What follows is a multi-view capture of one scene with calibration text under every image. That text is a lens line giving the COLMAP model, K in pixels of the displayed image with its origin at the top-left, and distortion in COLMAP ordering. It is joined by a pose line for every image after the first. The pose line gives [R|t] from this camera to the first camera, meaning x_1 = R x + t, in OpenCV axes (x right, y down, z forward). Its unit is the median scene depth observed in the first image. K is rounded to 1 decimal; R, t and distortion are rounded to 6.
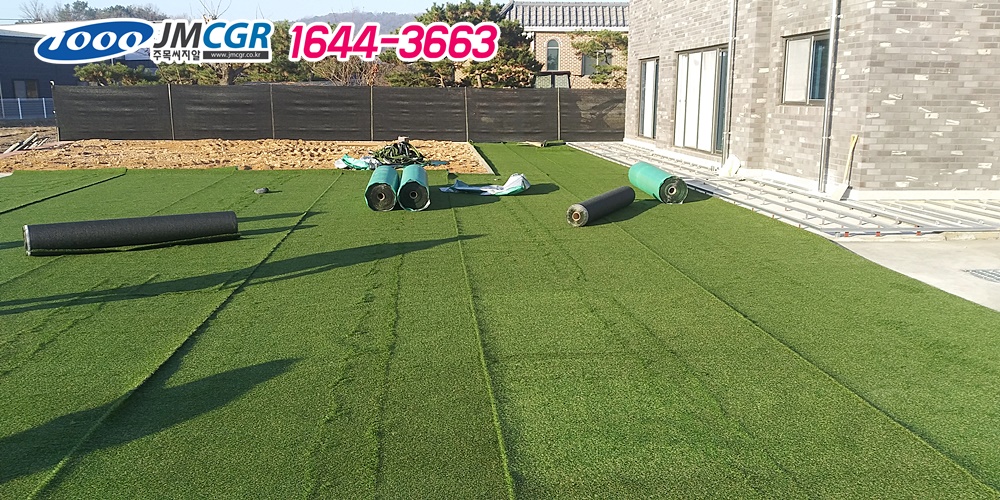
lens RADIAL K [[789.4, 0, 500.0], [0, 789.4, 250.0], [0, 0, 1]] dist [0.002640, -0.011473]
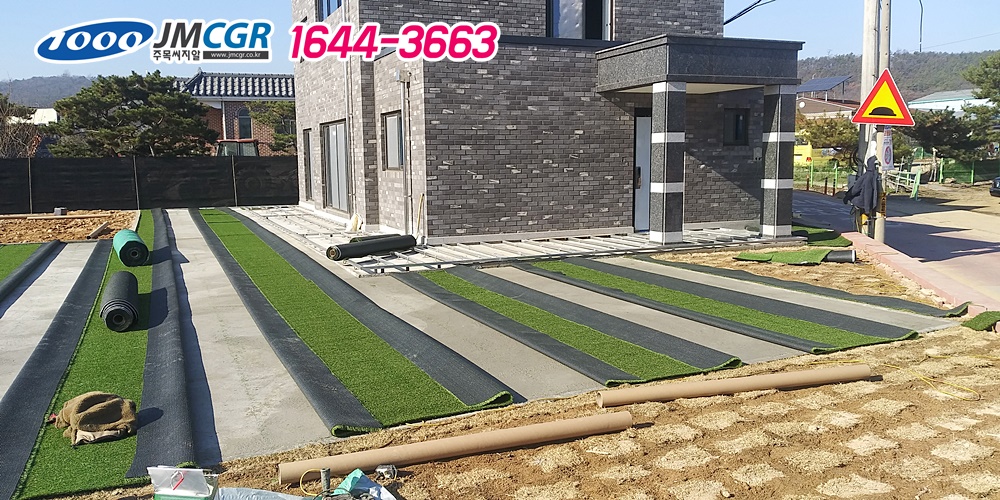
lens RADIAL K [[777.0, 0, 502.5], [0, 777.0, 270.1], [0, 0, 1]] dist [0.053313, -0.115600]
pose [[0.948001, -0.061334, 0.312302, 0.179134], [0.077849, 0.996135, -0.040679, 0.035208], [-0.308600, 0.062876, 0.949112, -0.200955]]
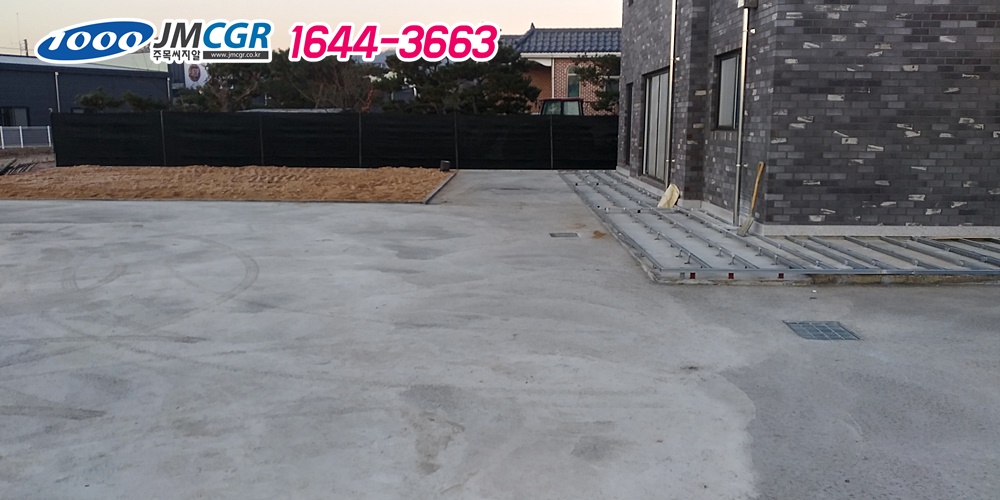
lens RADIAL K [[785.6, 0, 500.0], [0, 785.6, 250.0], [0, 0, 1]] dist [0.071696, -0.121271]
pose [[0.995172, 0.014206, -0.097110, 0.244080], [-0.017654, 0.999240, -0.034746, -0.010734], [0.096543, 0.036293, 0.994667, 0.085689]]
